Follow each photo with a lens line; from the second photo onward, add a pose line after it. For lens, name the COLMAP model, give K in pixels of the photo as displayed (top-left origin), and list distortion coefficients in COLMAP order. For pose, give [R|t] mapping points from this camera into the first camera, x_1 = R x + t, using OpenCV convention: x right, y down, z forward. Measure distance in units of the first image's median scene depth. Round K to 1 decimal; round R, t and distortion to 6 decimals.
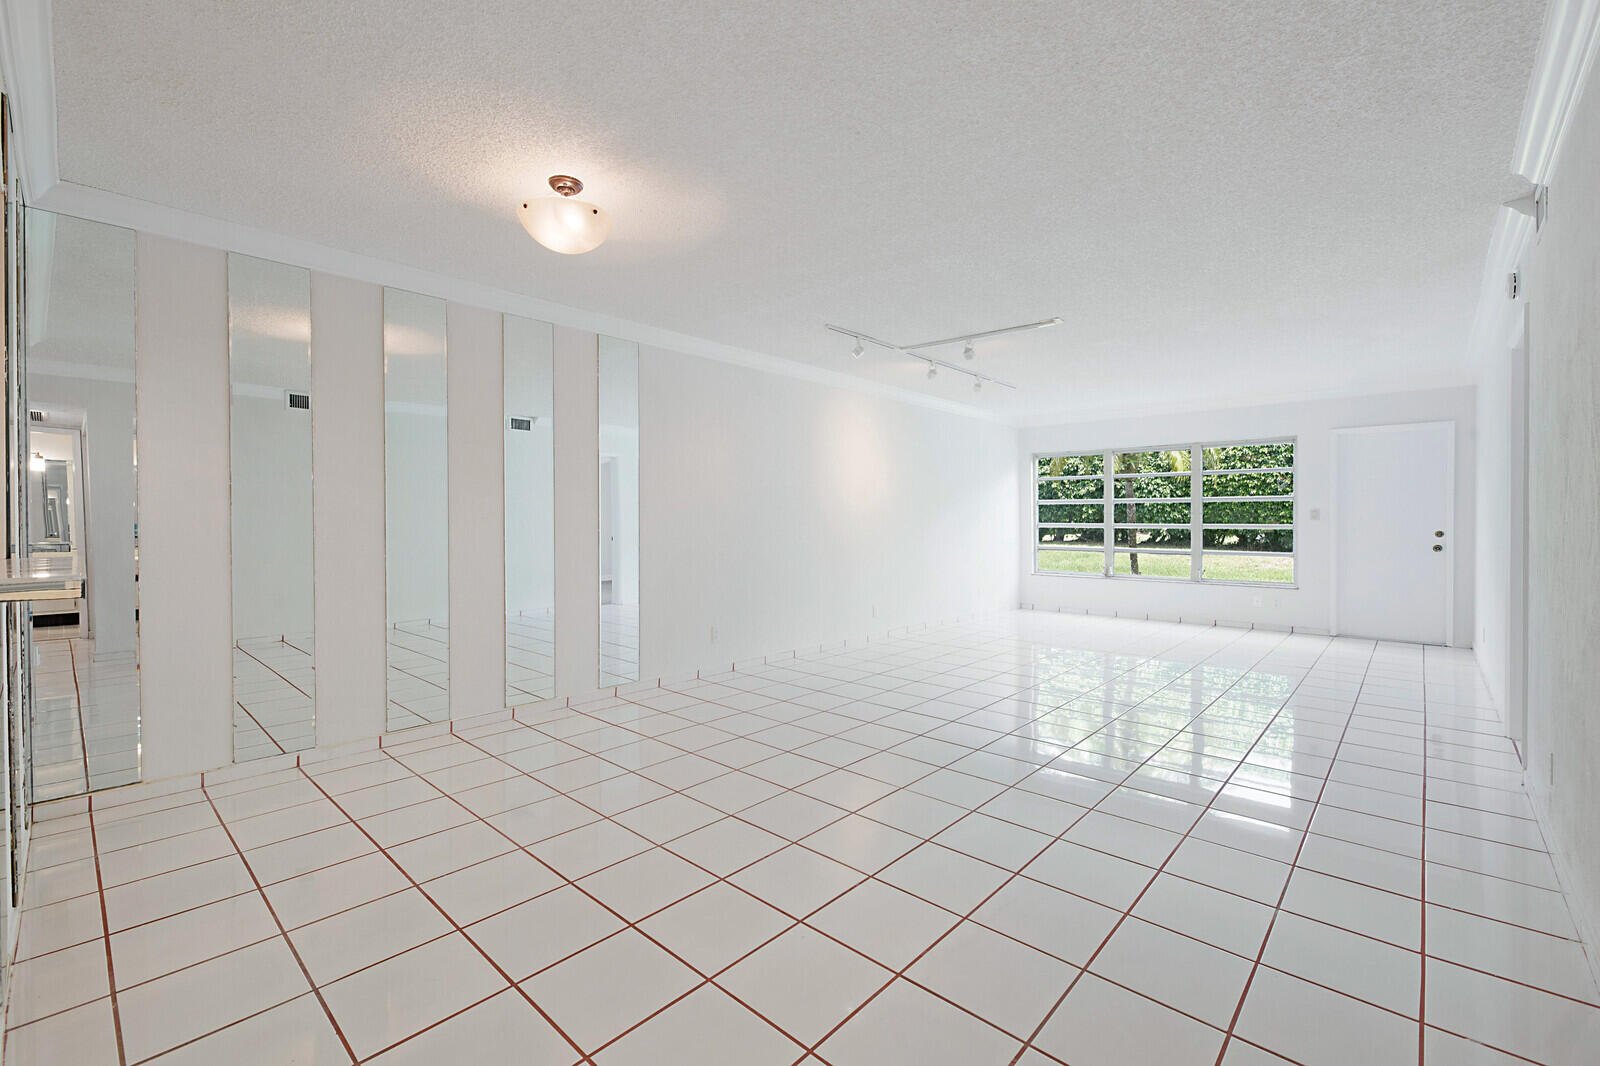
lens RADIAL K [[692.7, 0, 799.9], [0, 692.7, 534.1], [0, 0, 1]] dist [-0.004706, 0.000008]
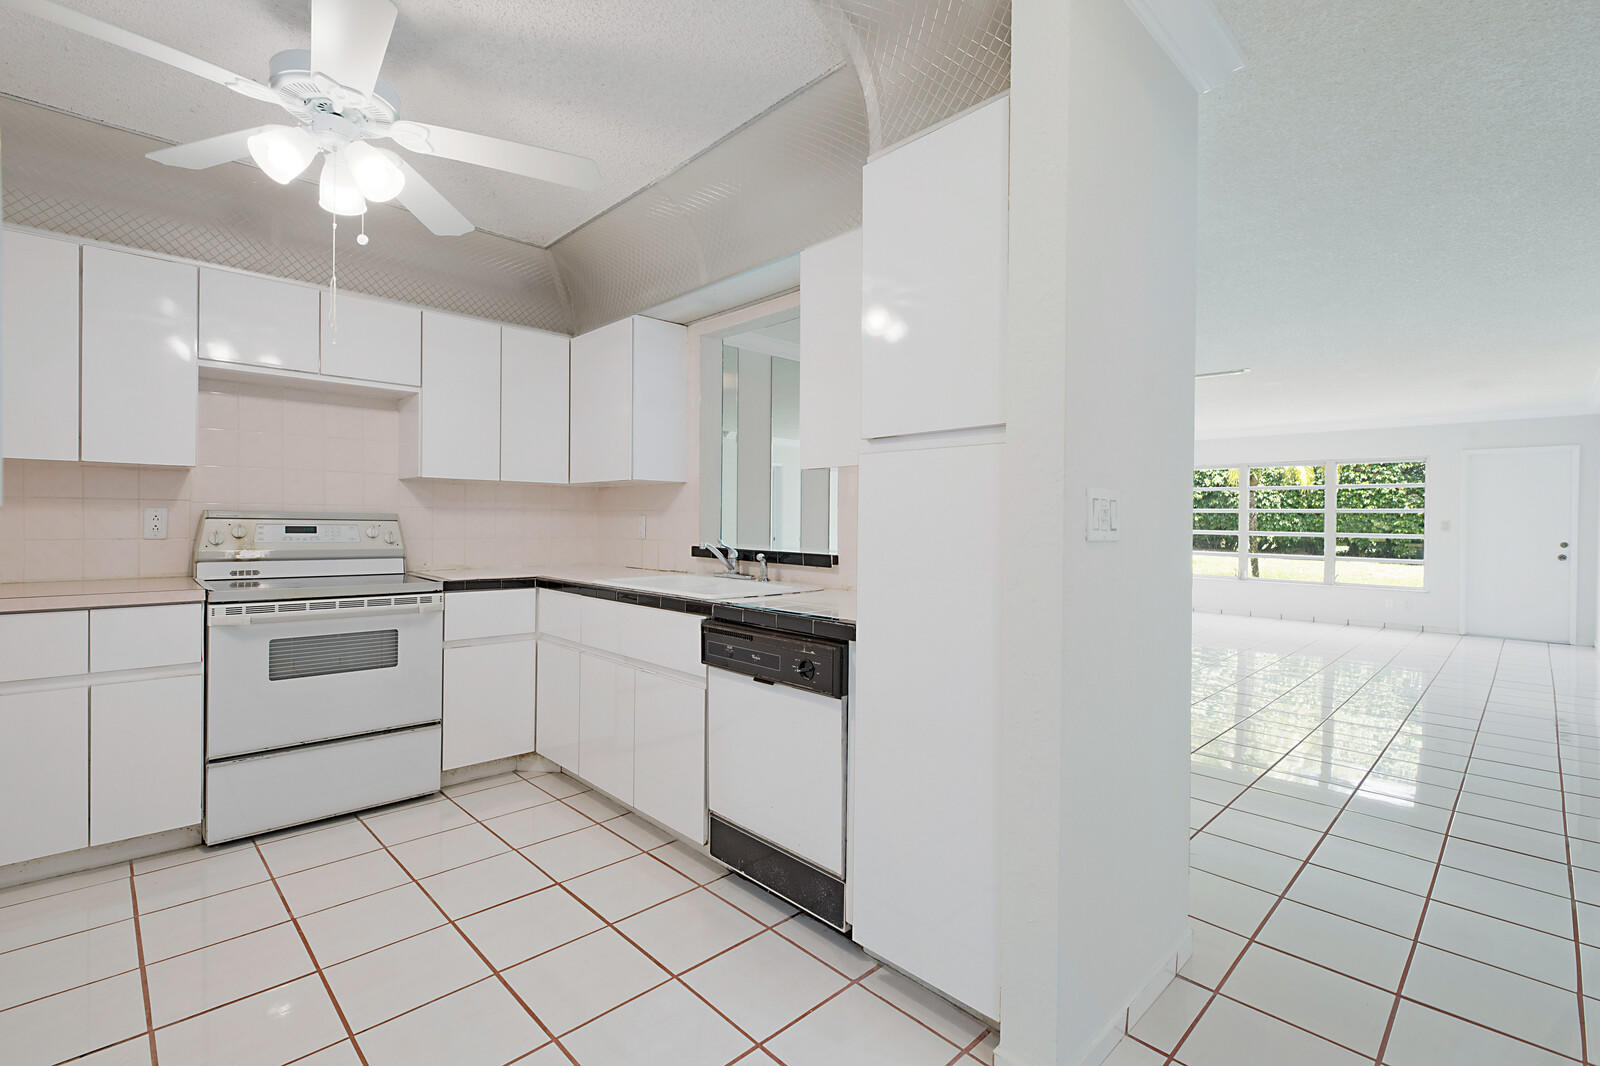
lens RADIAL K [[730.8, 0, 797.3], [0, 730.8, 530.5], [0, 0, 1]] dist [-0.001453, -0.000490]
pose [[0.998490, 0.014279, -0.053051, -0.198315], [-0.014674, 0.999867, -0.007065, 0.002175], [0.052943, 0.007832, 0.998567, -0.194717]]
